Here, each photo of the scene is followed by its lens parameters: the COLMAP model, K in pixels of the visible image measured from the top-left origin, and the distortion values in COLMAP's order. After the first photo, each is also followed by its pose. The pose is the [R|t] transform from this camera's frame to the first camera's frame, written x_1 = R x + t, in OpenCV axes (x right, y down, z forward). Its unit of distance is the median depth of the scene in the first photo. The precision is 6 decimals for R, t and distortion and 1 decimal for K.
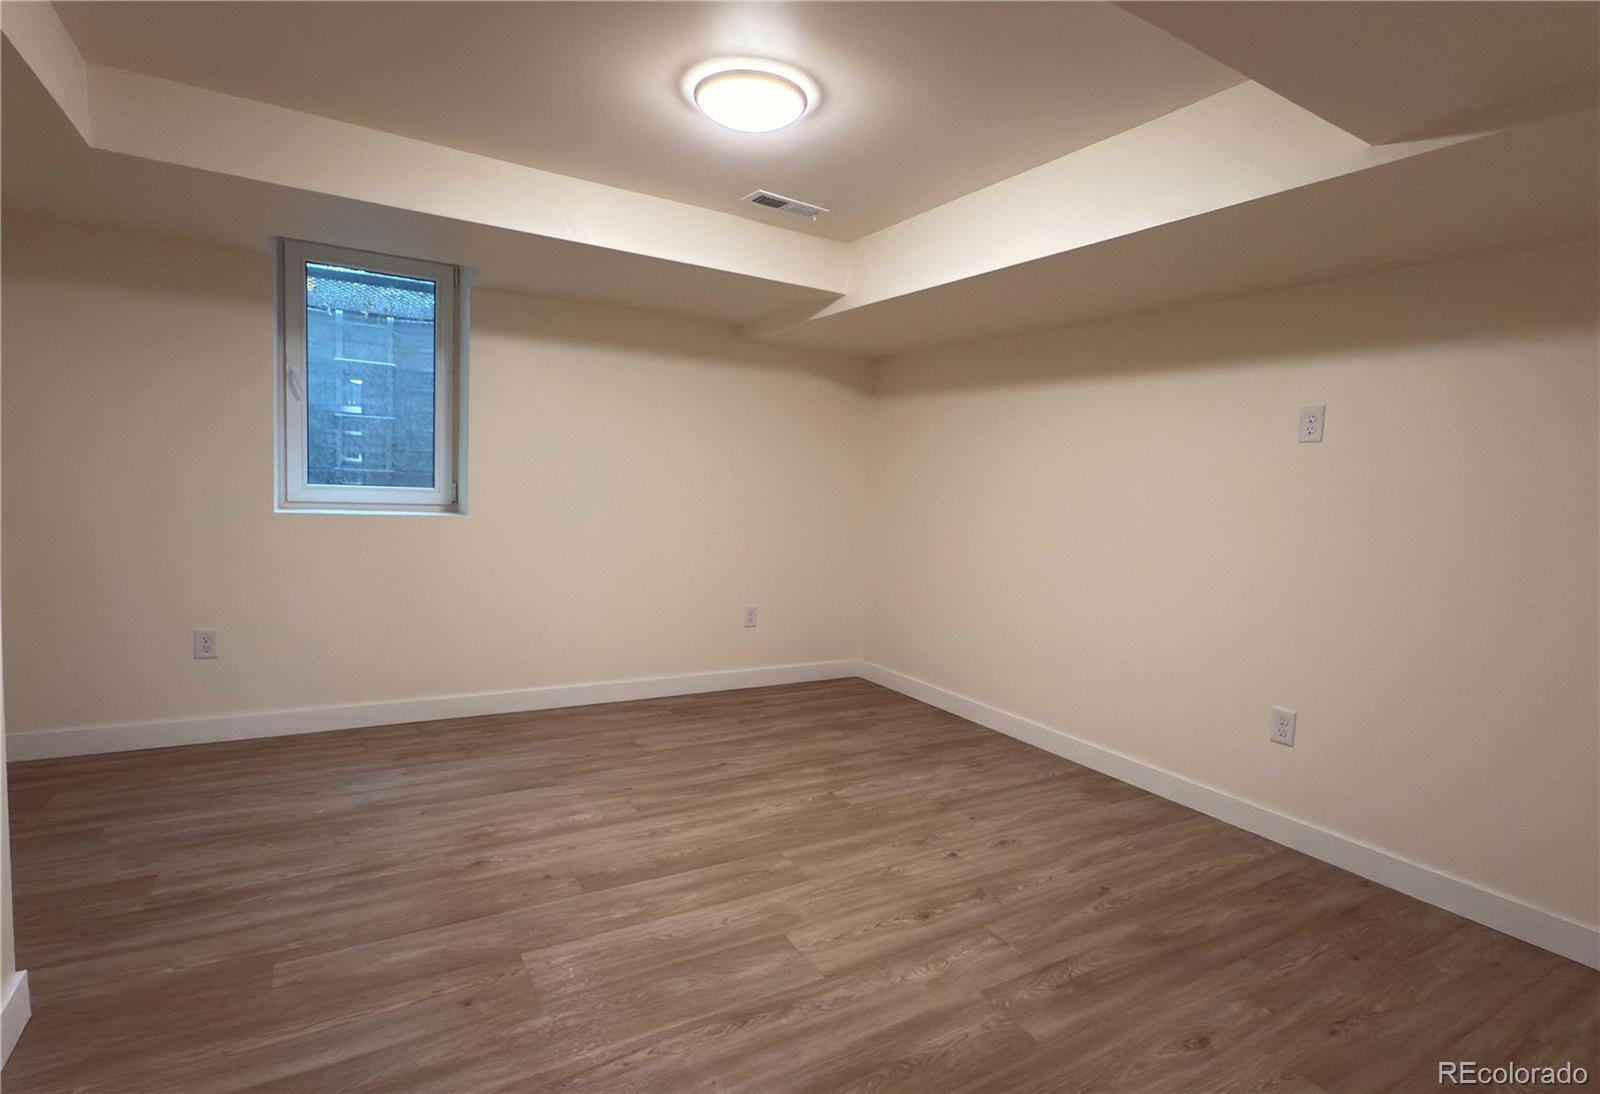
lens RADIAL K [[794.0, 0, 800.3], [0, 794.0, 548.6], [0, 0, 1]] dist [0.001539, 0.000211]
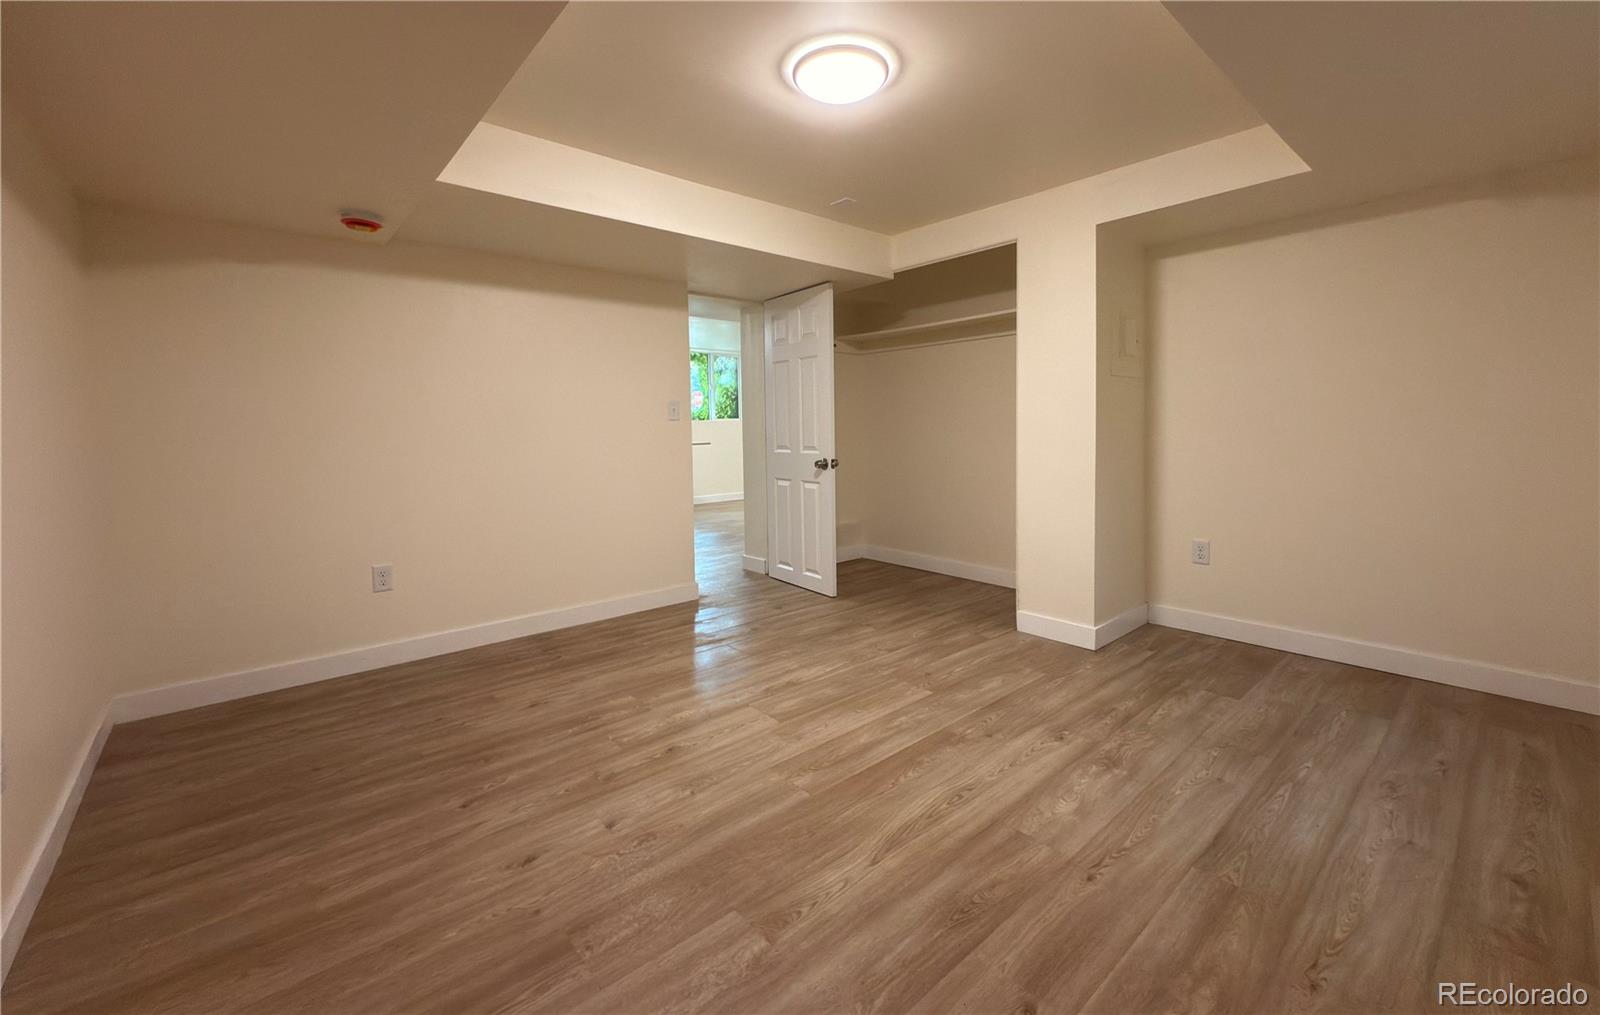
lens RADIAL K [[643.5, 0, 800.3], [0, 643.5, 504.8], [0, 0, 1]] dist [0.000139, 0.000107]
pose [[-0.984138, -0.014543, -0.176806, 0.129408], [-0.049257, 0.979848, 0.193575, -0.092638], [0.170428, 0.199213, -0.965022, 1.738595]]
